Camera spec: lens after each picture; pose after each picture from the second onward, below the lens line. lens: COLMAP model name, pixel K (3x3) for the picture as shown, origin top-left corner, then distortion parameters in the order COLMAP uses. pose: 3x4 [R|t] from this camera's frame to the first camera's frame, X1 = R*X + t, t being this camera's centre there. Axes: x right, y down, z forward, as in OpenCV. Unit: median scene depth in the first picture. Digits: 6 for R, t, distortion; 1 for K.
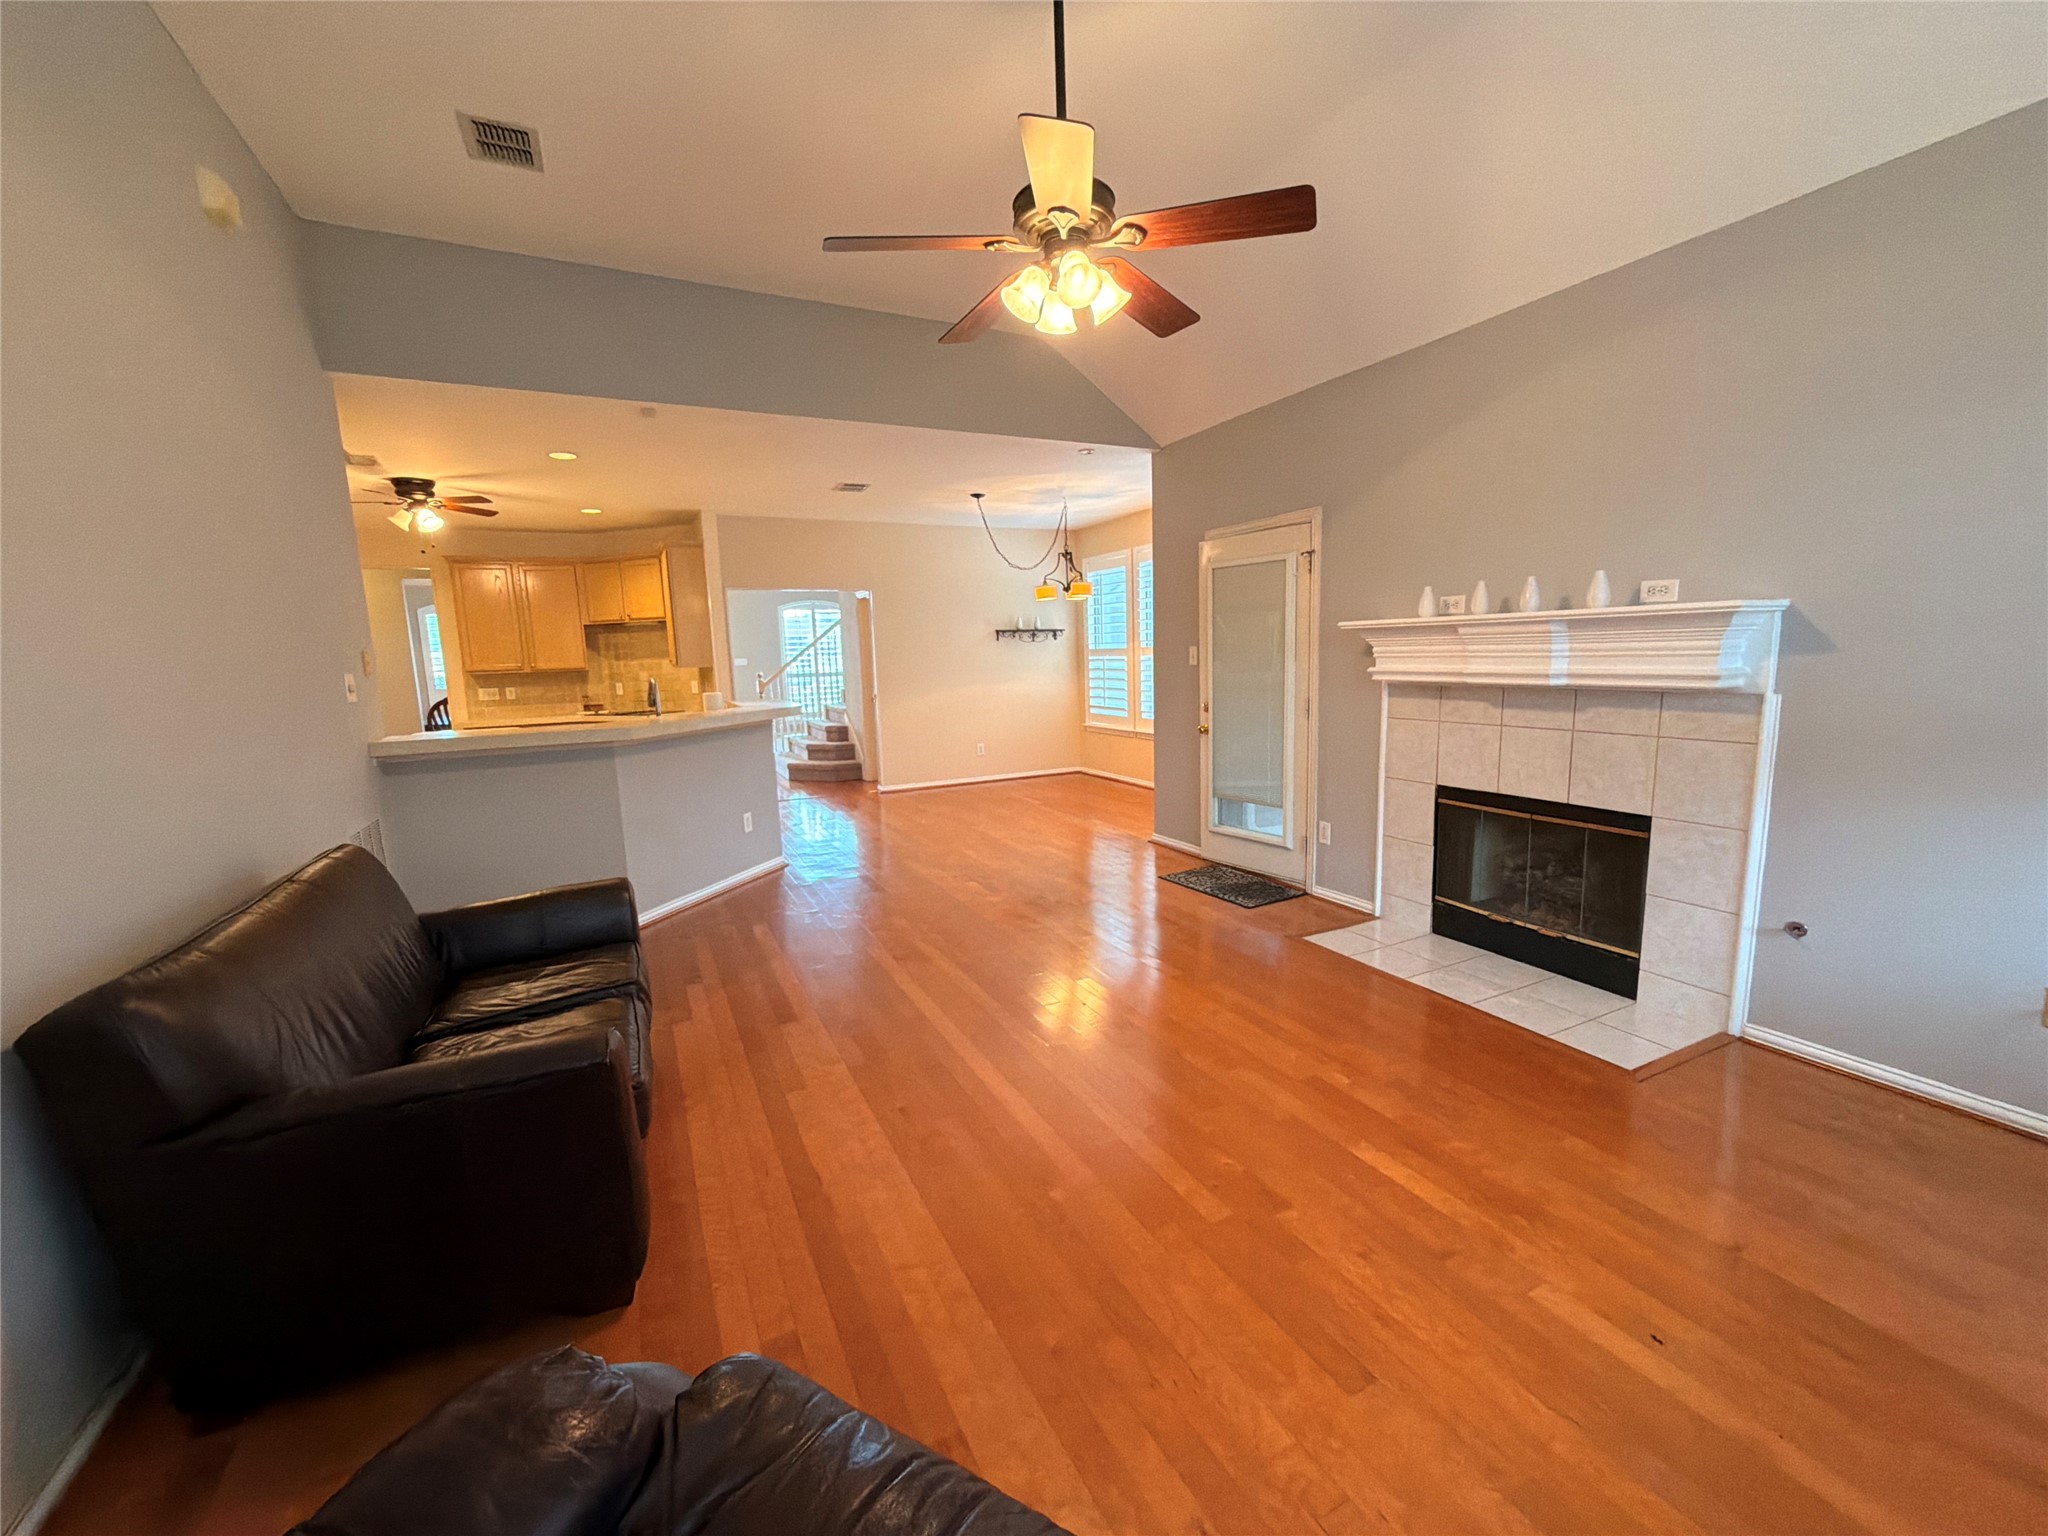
lens RADIAL K [[817.7, 0, 1024.0], [0, 817.7, 768.0], [0, 0, 1]] dist [0.000743, 0.000085]
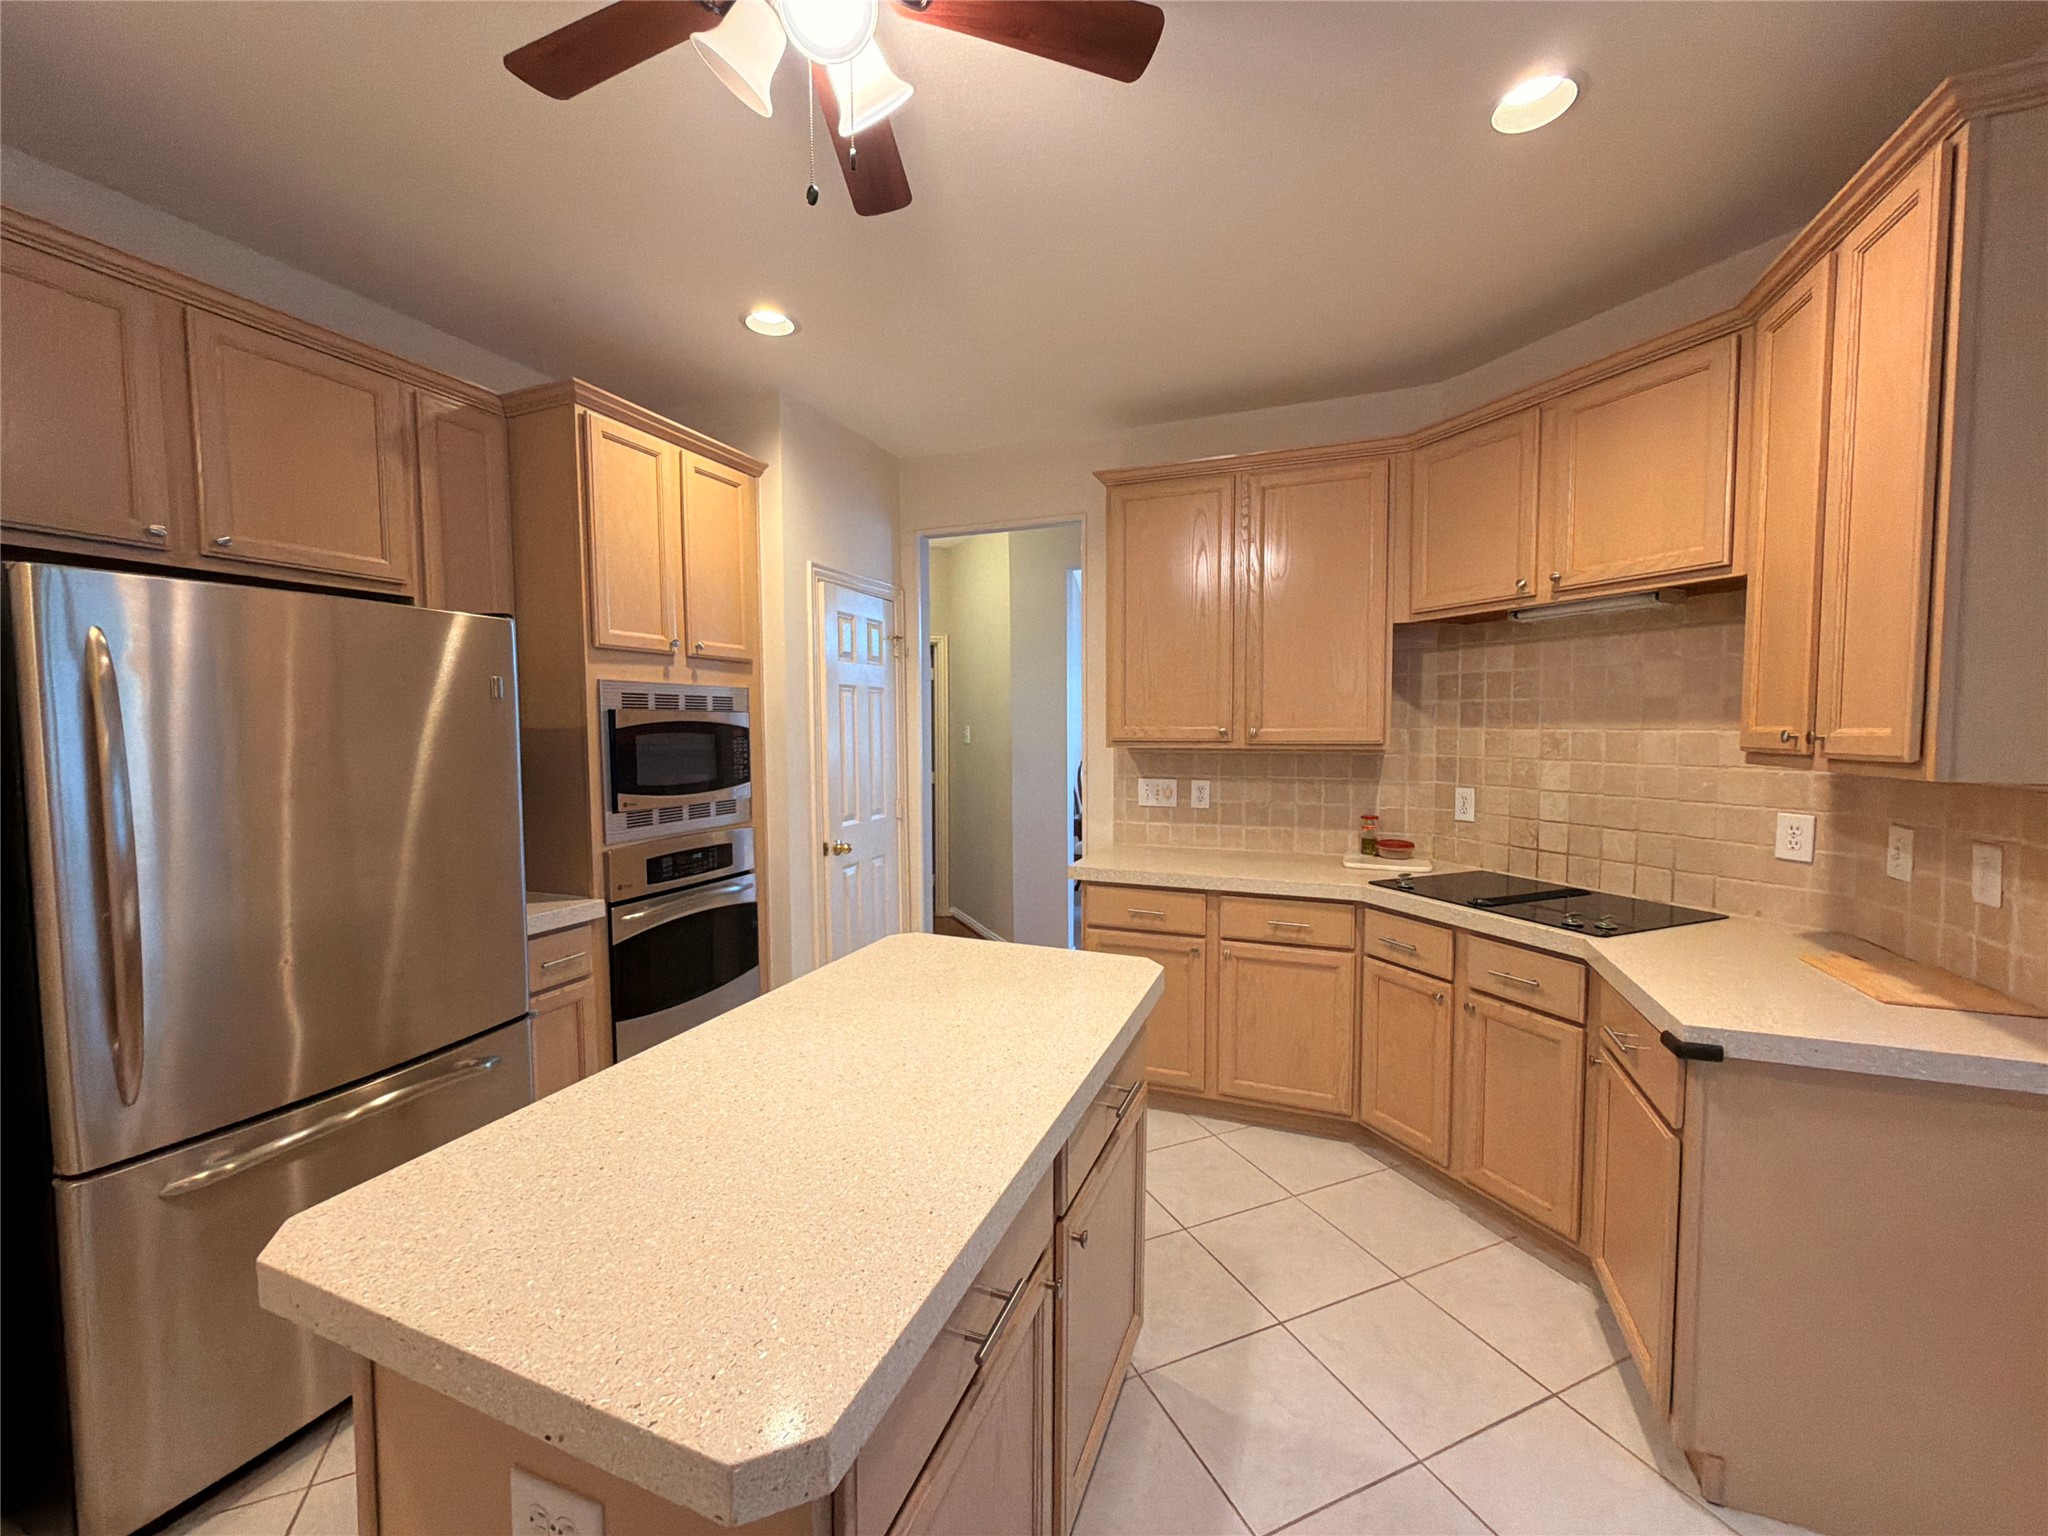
lens RADIAL K [[817.7, 0, 1024.0], [0, 817.7, 768.0], [0, 0, 1]] dist [0.000743, 0.000085]
pose [[0.666108, 0.068907, -0.742665, -0.373484], [-0.126384, 0.991752, -0.021337, -0.083772], [0.735070, 0.108074, 0.669323, 0.645108]]
